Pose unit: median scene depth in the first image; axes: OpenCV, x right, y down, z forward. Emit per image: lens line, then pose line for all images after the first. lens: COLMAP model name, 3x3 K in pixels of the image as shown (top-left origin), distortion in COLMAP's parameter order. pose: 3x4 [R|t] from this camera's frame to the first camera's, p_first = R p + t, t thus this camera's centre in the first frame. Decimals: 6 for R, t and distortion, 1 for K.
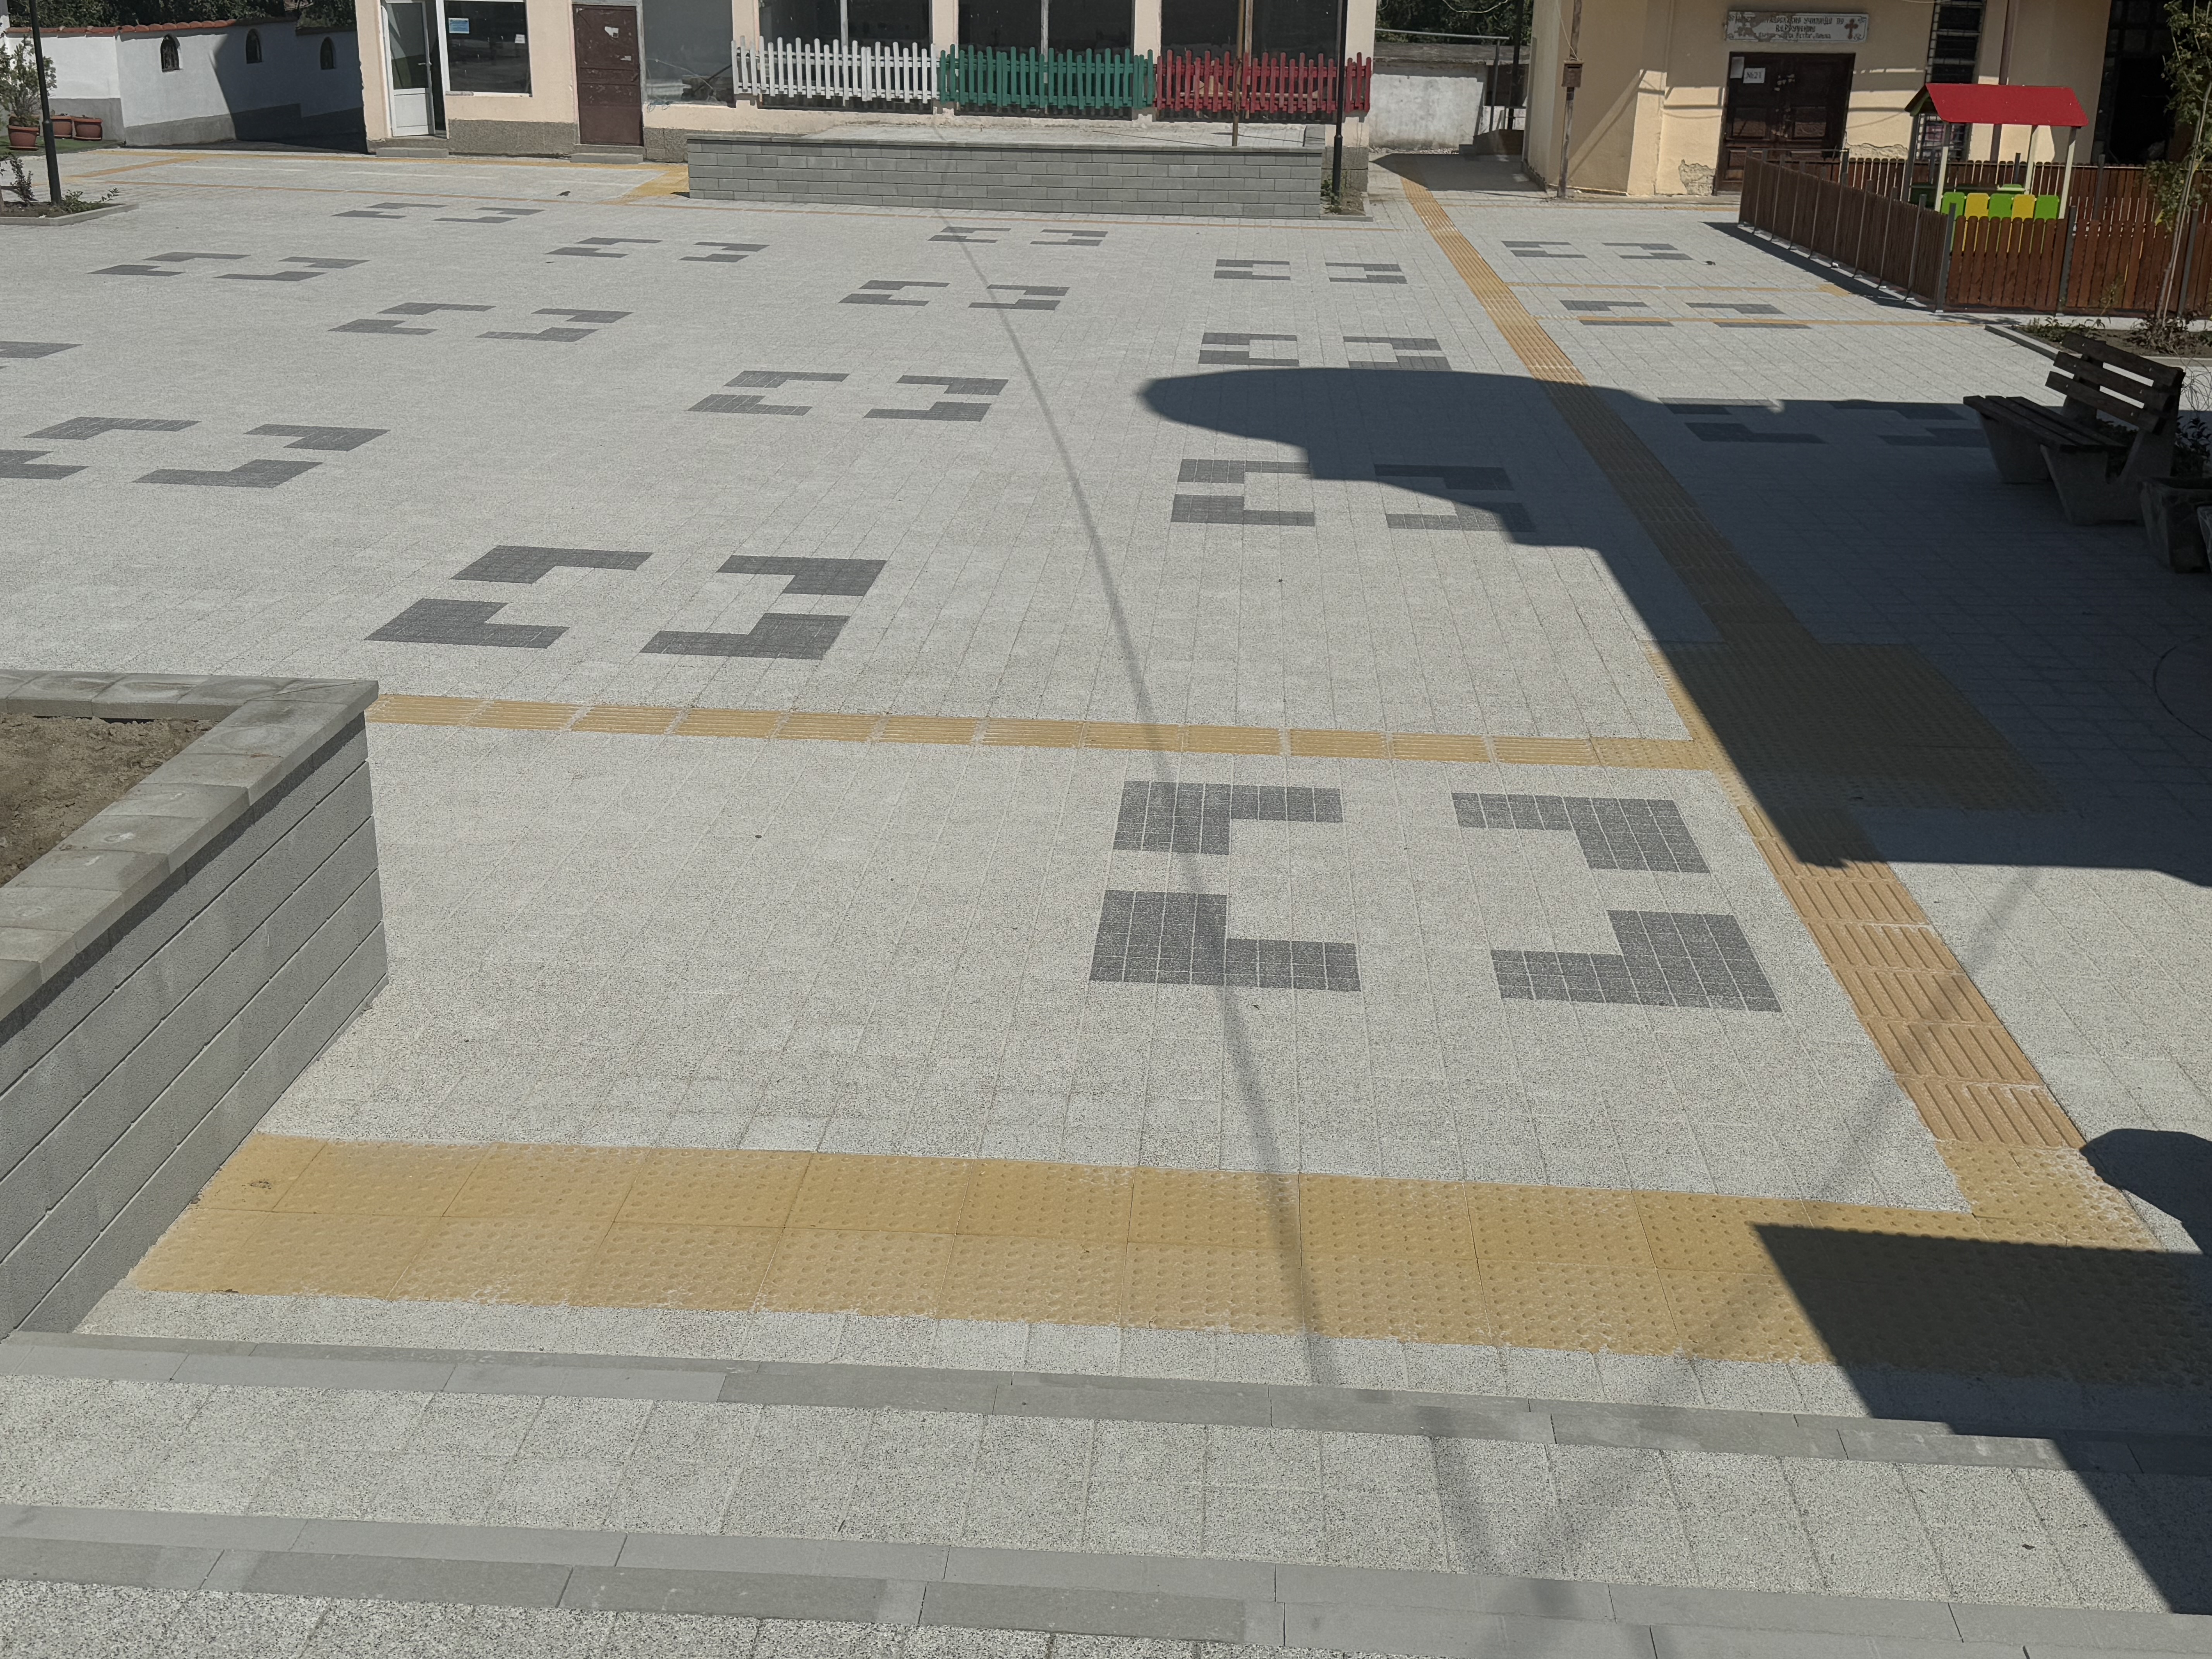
lens RADIAL K [[2501.6, 0, 1112.6], [0, 2501.6, 867.8], [0, 0, 1]] dist [0.034888, 0.000000]
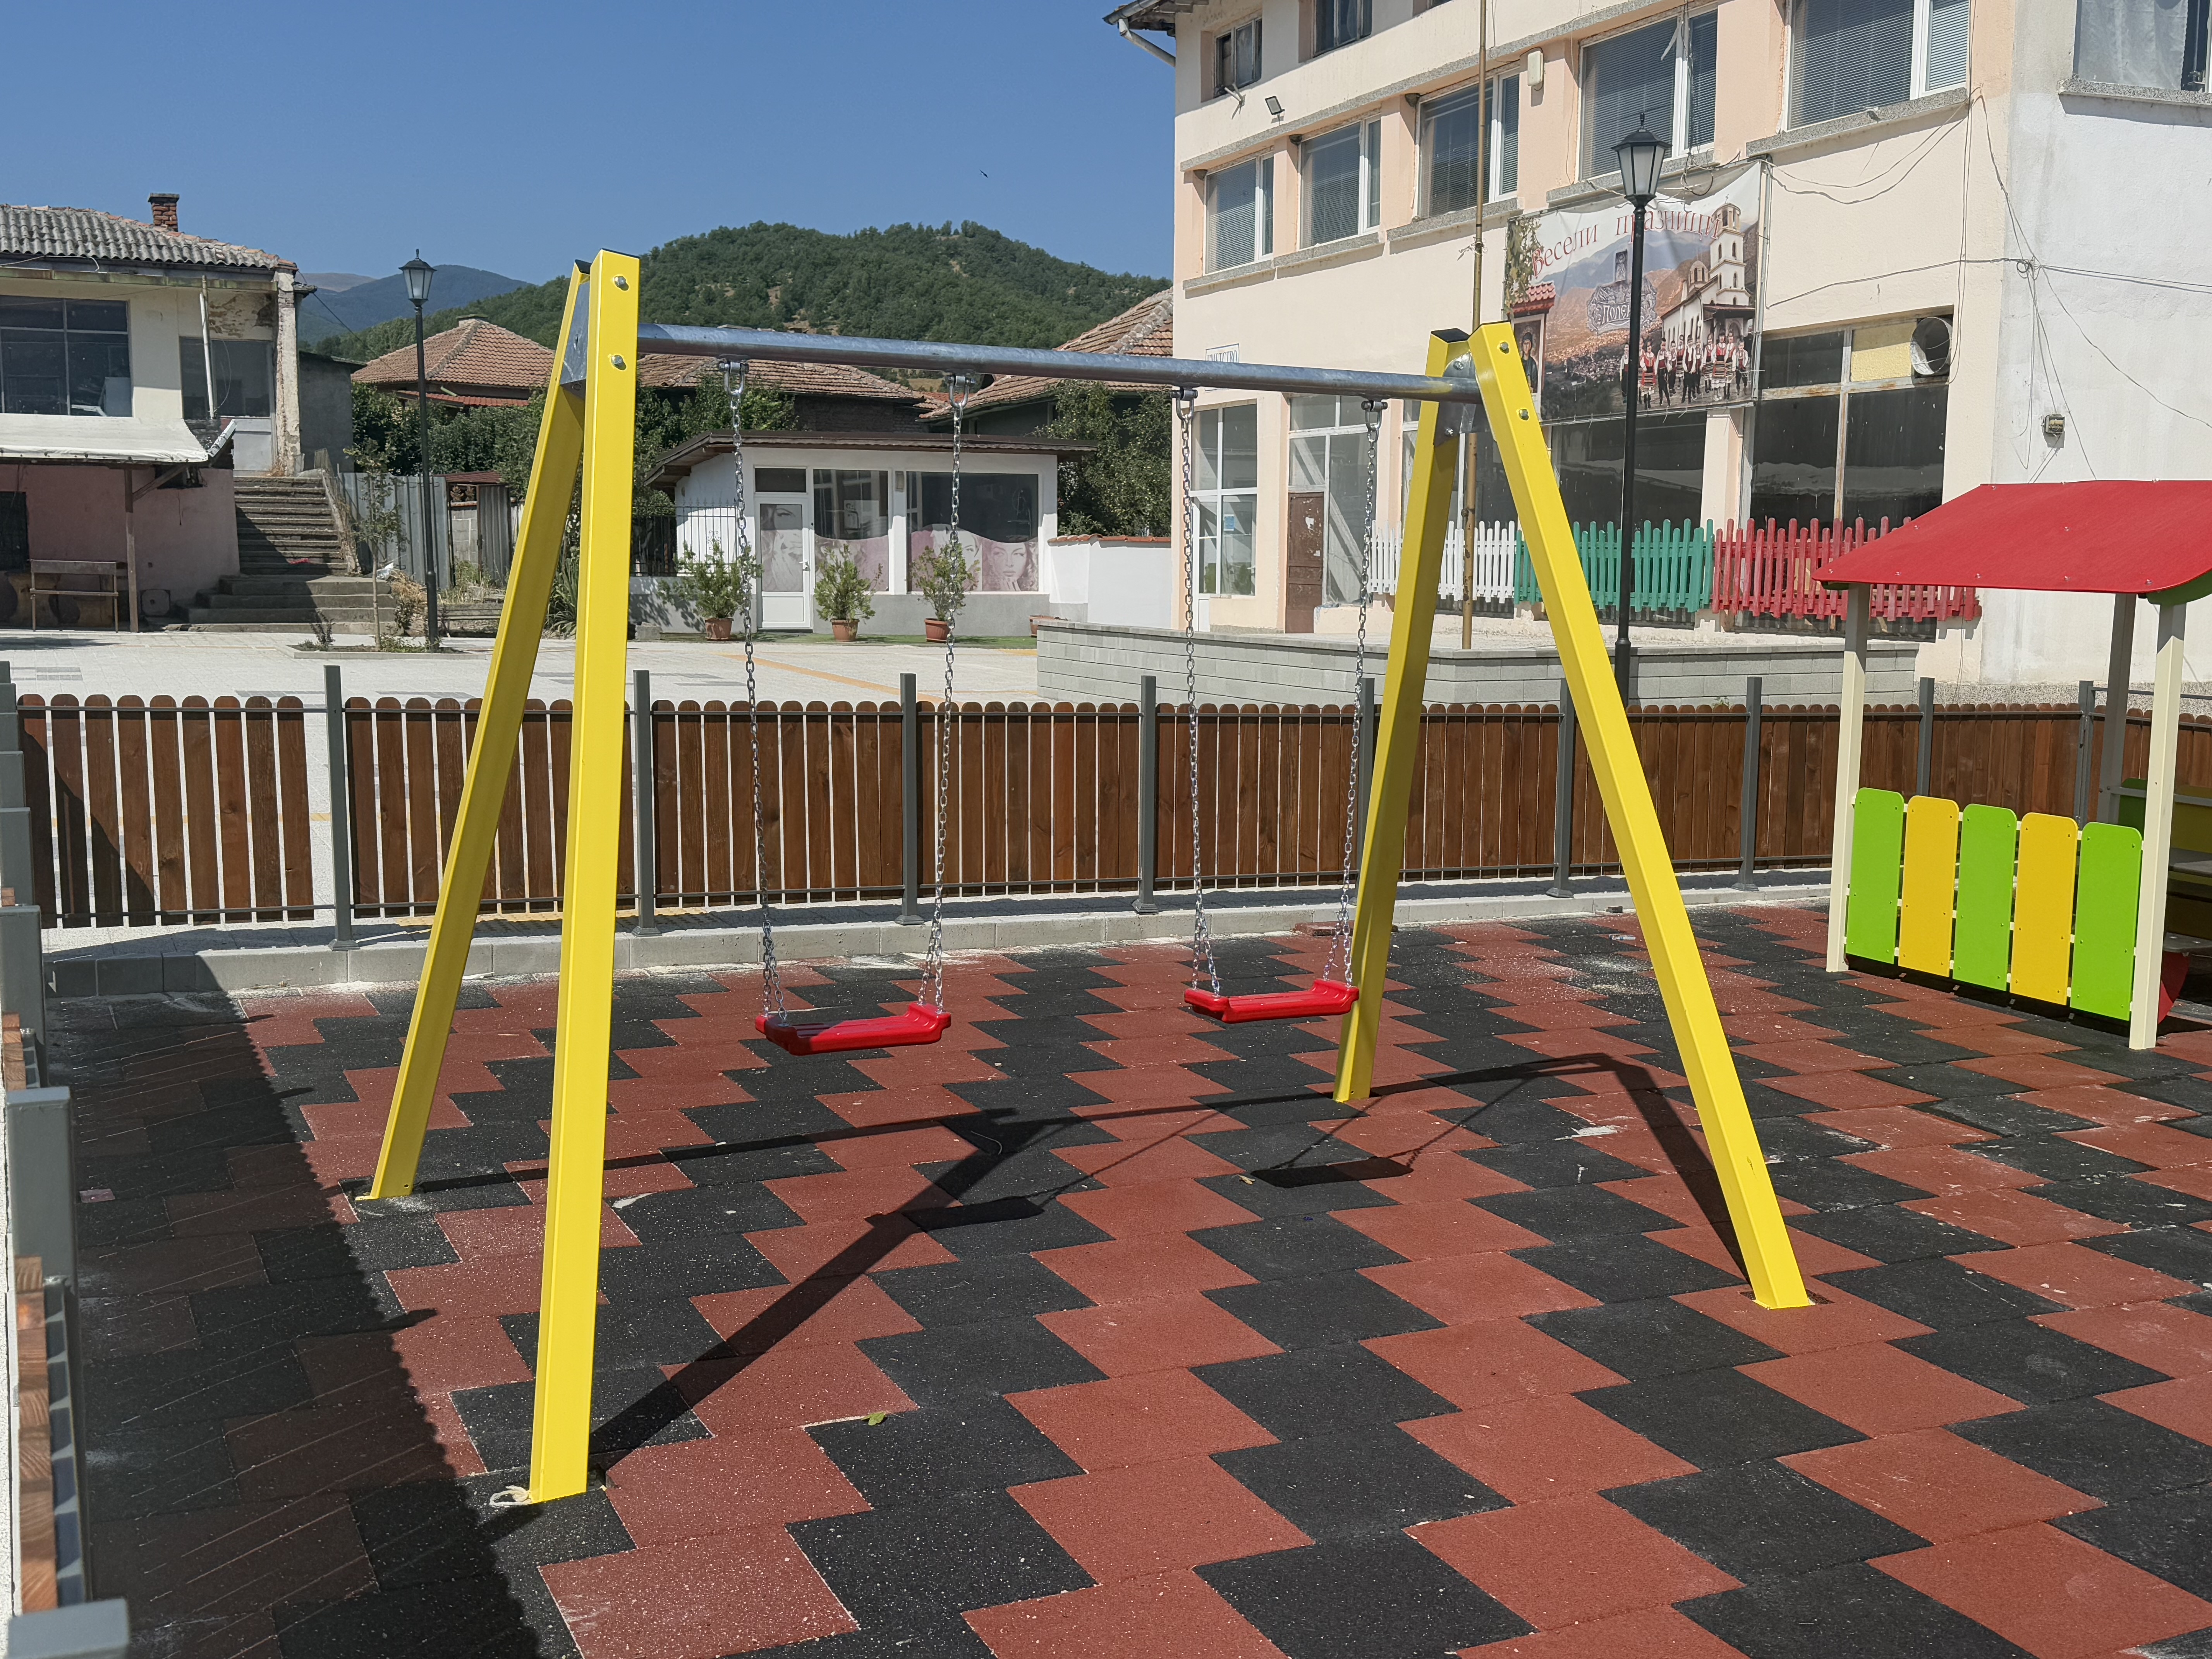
lens RADIAL K [[2329.4, 0, 1126.0], [0, 2329.4, 848.5], [0, 0, 1]] dist [0.106499, 0.000000]
pose [[0.464820, 0.098632, -0.879894, 1.494057], [-0.309242, 0.949276, -0.056954, -0.559031], [0.829645, 0.298573, 0.471744, 2.054561]]
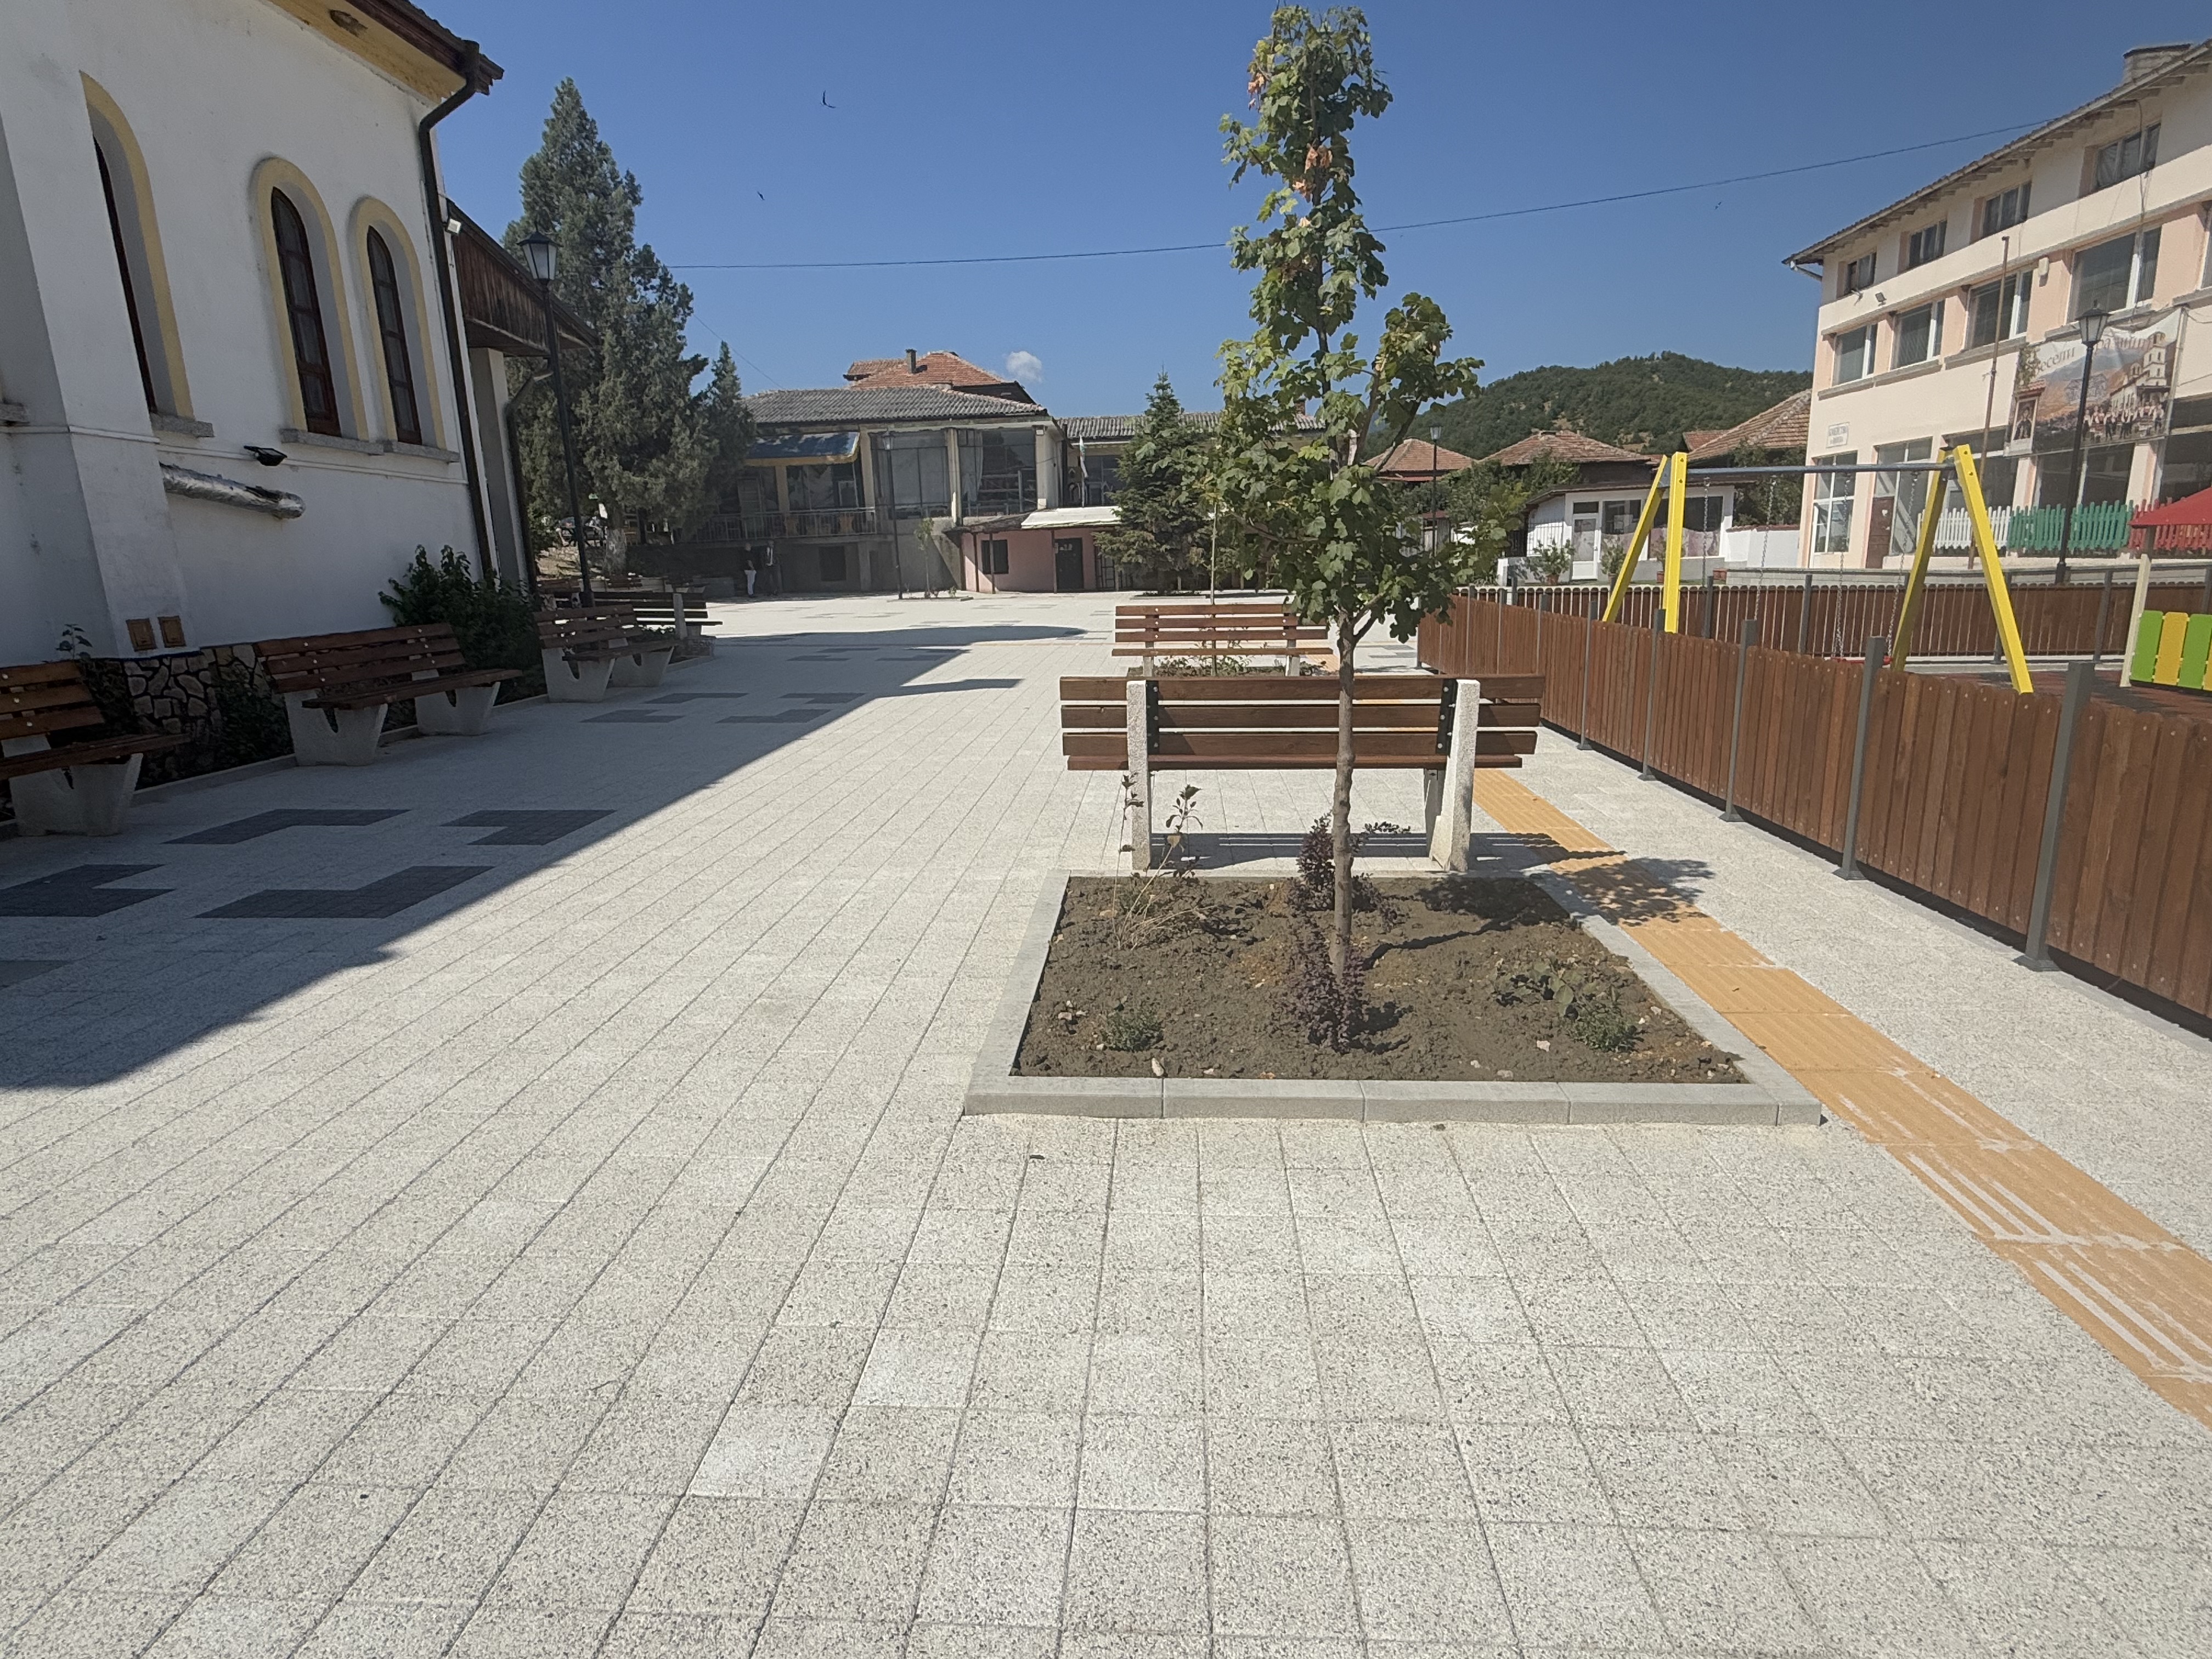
lens RADIAL K [[1193.7, 0, 1104.9], [0, 1193.7, 825.5], [0, 0, 1]] dist [0.002331, 0.000105]
pose [[-0.002518, 0.200199, -0.979752, 1.939964], [-0.317099, 0.929032, 0.190651, -0.444331], [0.948389, 0.311158, 0.061144, 1.793940]]
